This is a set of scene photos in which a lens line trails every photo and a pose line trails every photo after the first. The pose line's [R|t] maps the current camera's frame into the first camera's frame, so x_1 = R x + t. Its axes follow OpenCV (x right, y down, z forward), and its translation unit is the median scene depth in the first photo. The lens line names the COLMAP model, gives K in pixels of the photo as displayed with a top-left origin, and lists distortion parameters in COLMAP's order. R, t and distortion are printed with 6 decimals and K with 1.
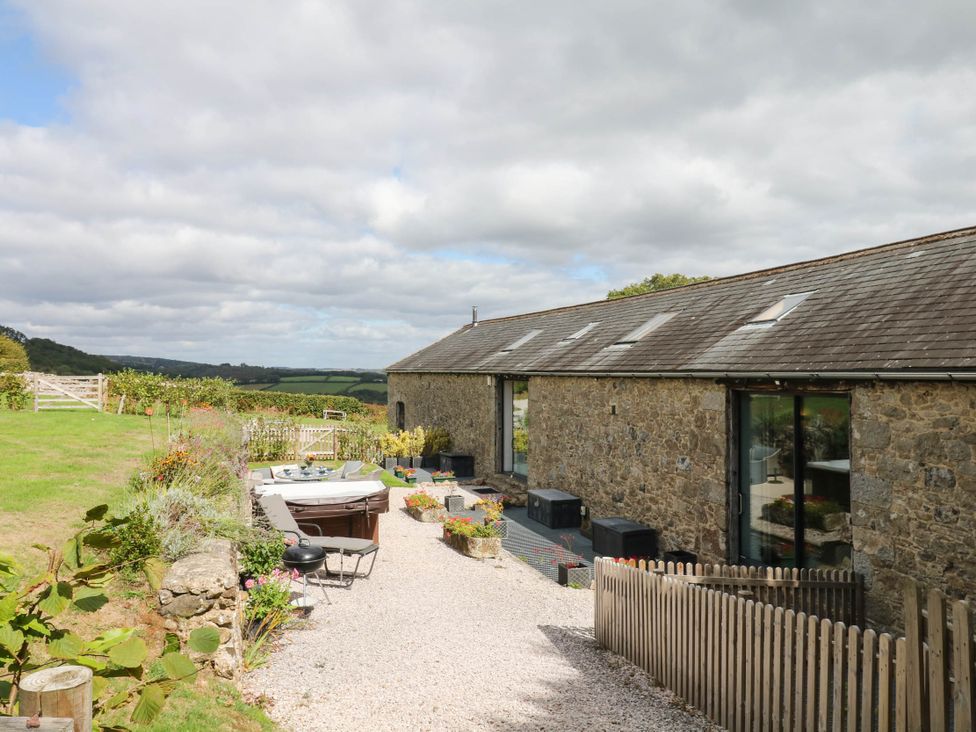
lens RADIAL K [[790.8, 0, 495.4], [0, 790.8, 368.6], [0, 0, 1]] dist [0.030017, -0.002932]
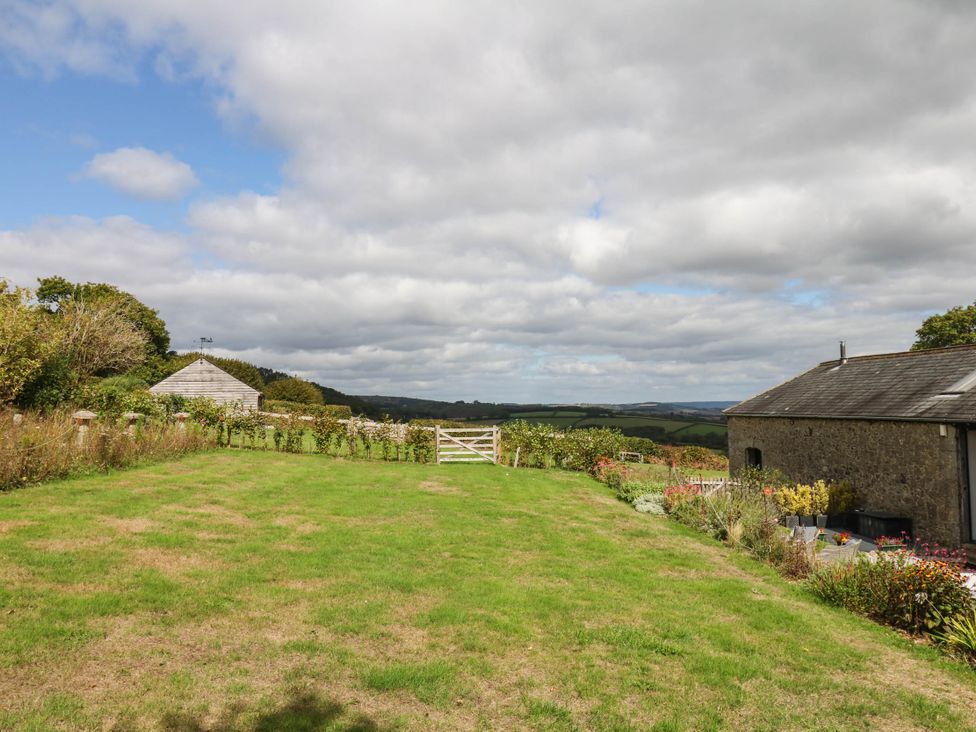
lens RADIAL K [[790.8, 0, 509.6], [0, 790.8, 368.1], [0, 0, 1]] dist [0.030017, -0.002932]
pose [[0.965348, -0.029125, -0.259335, -0.235253], [0.017660, 0.998765, -0.046430, -0.019844], [0.260367, 0.040241, 0.964671, 0.060976]]
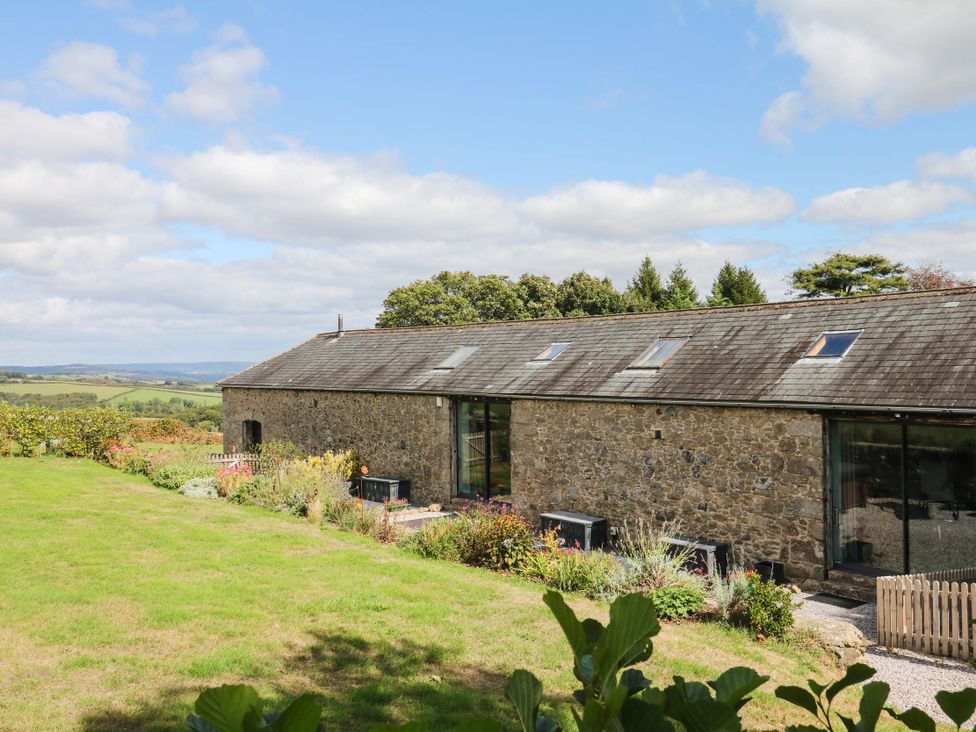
lens RADIAL K [[865.8, 0, 495.5], [0, 865.8, 370.9], [0, 0, 1]] dist [0.029659, -0.028348]
pose [[0.936104, -0.020008, 0.351153, -0.318345], [0.015759, 0.999764, 0.014954, -0.037326], [-0.351369, -0.008464, 0.936199, -0.008810]]
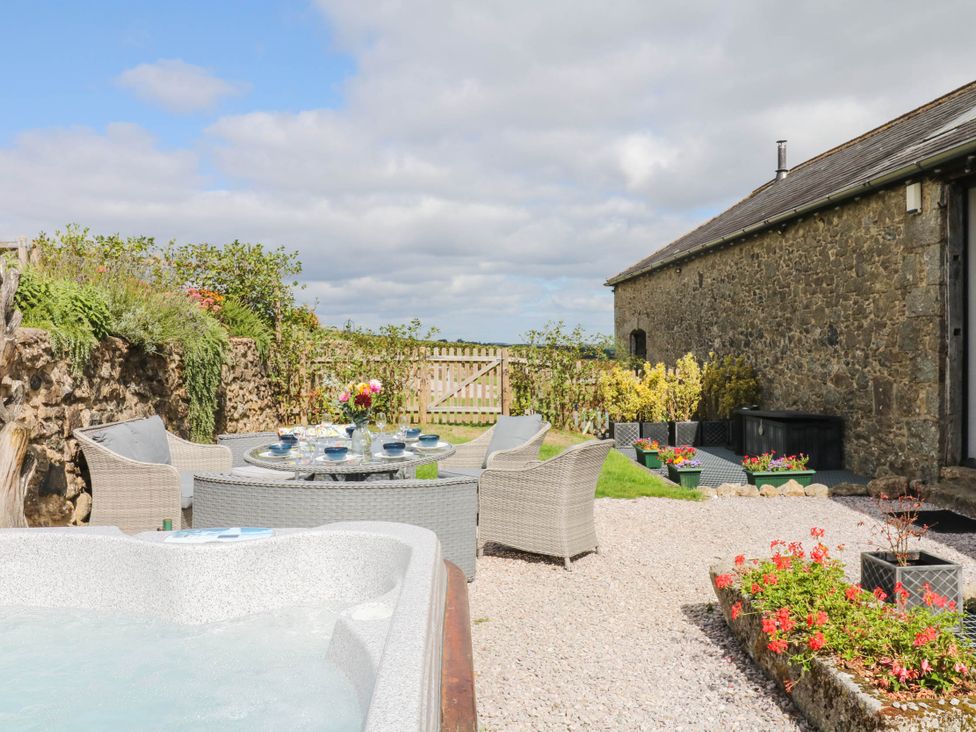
lens RADIAL K [[865.8, 0, 486.3], [0, 865.8, 367.0], [0, 0, 1]] dist [0.029659, -0.028348]
pose [[0.961090, -0.005249, -0.276186, -0.084310], [0.013108, 0.999560, 0.026616, 0.078381], [0.275925, -0.029200, 0.960736, 0.590469]]
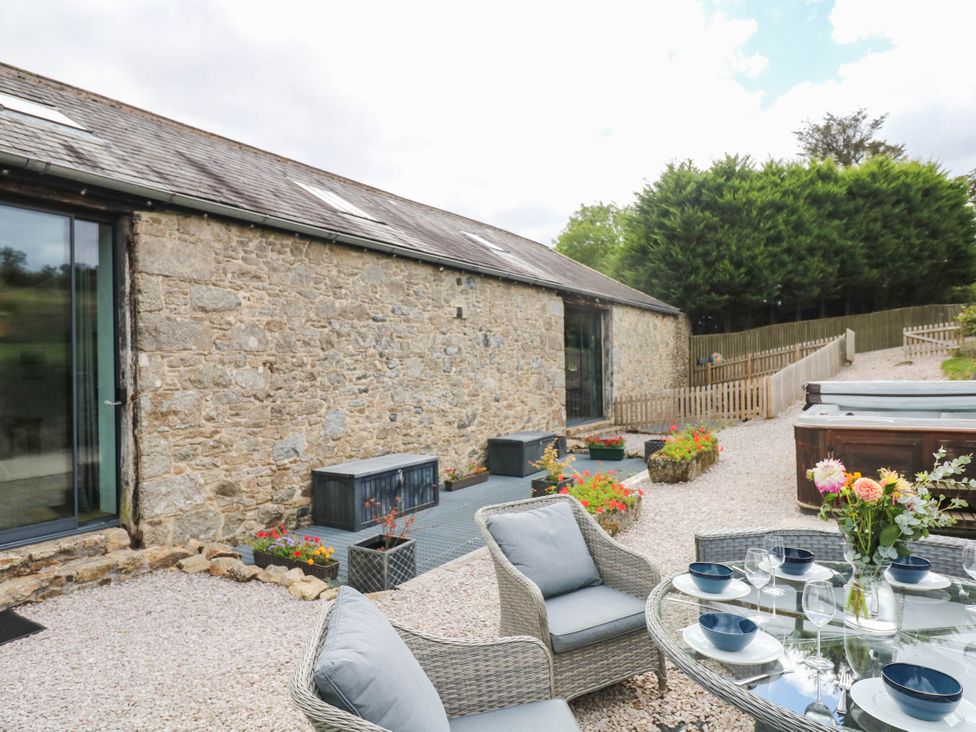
lens RADIAL K [[607.3, 0, 496.9], [0, 607.3, 365.3], [0, 0, 1]] dist [0.006142, -0.011309]
pose [[-0.639824, 0.019364, 0.768277, -0.231370], [0.020850, 0.999752, -0.007834, 0.075694], [-0.768239, 0.011006, -0.640069, 0.934760]]
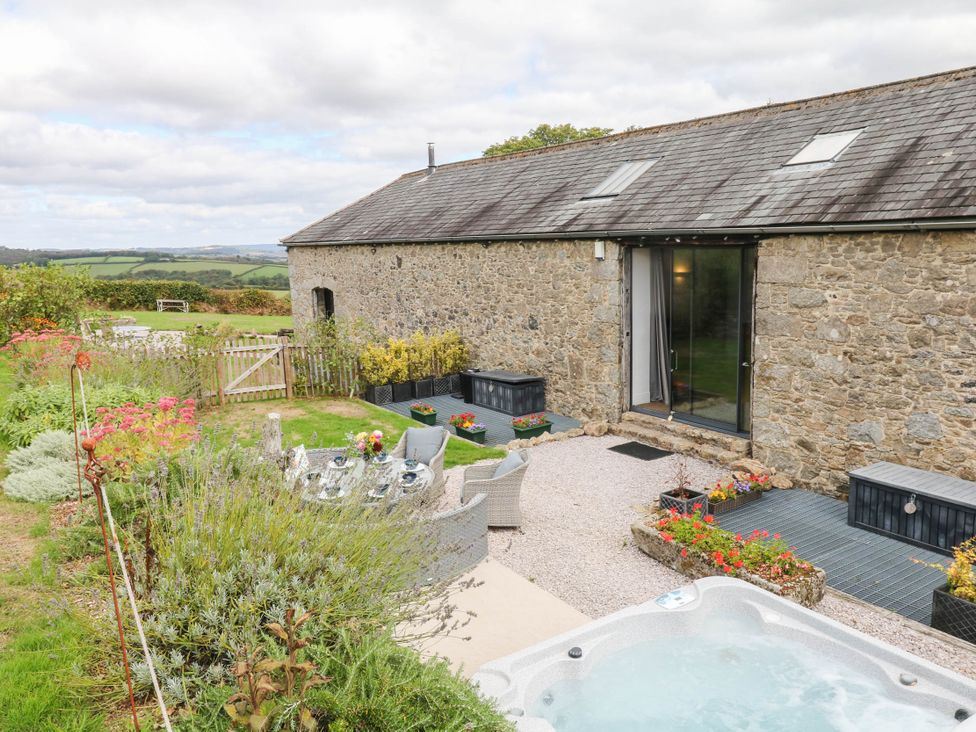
lens RADIAL K [[762.1, 0, 489.1], [0, 762.1, 363.0], [0, 0, 1]] dist [0.009847, -0.010356]
pose [[0.967513, -0.071717, 0.242438, -0.225236], [0.032151, 0.986040, 0.163376, 0.003776], [-0.250770, -0.150274, 0.956312, 0.498152]]
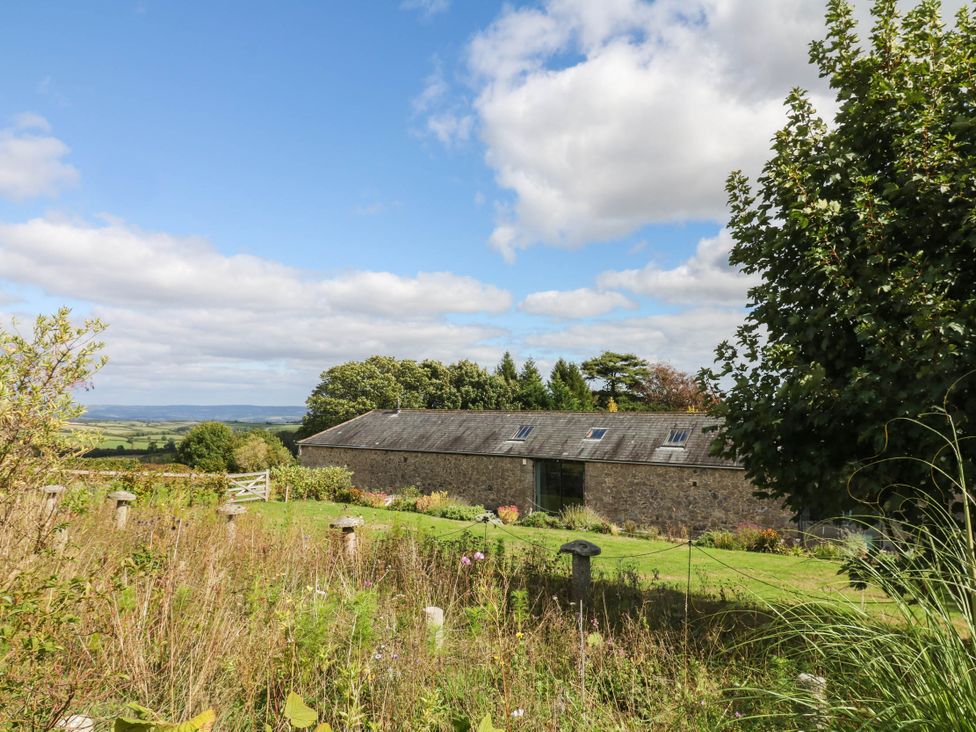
lens RADIAL K [[648.7, 0, 493.7], [0, 648.7, 361.4], [0, 0, 1]] dist [0.002862, 0.002664]
pose [[0.797360, 0.046070, 0.601743, -0.868631], [-0.005519, 0.997597, -0.069064, -0.097244], [-0.603479, 0.051748, 0.795698, -0.012269]]
